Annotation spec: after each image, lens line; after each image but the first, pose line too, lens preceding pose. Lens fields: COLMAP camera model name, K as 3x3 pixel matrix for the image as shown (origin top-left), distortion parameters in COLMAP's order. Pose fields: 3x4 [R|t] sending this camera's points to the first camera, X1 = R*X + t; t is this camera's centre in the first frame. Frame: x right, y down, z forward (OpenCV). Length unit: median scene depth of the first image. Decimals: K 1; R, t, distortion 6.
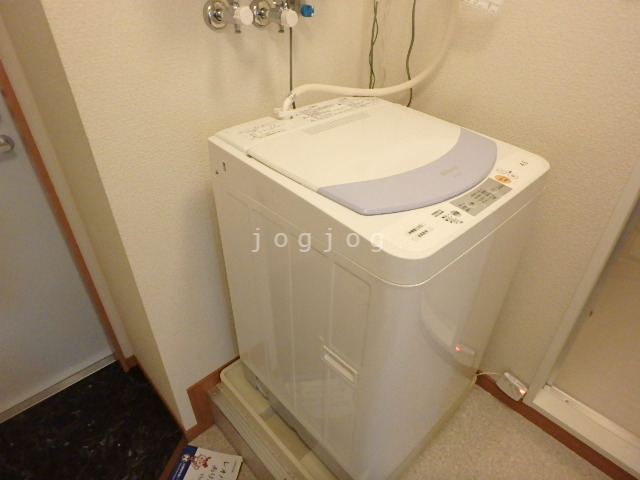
lens RADIAL K [[397.8, 0, 321.3], [0, 397.8, 243.9], [0, 0, 1]] dist [-0.018151, 0.002014]
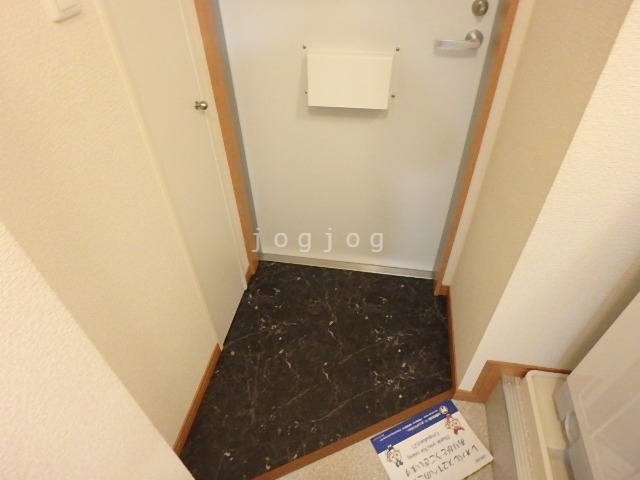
lens RADIAL K [[397.8, 0, 319.6], [0, 397.8, 238.1], [0, 0, 1]] dist [-0.018151, 0.002014]
pose [[0.592411, 0.523142, -0.612676, -0.147153], [-0.432992, 0.848064, 0.305461, 0.018263], [0.679388, 0.084325, 0.728918, 0.048118]]
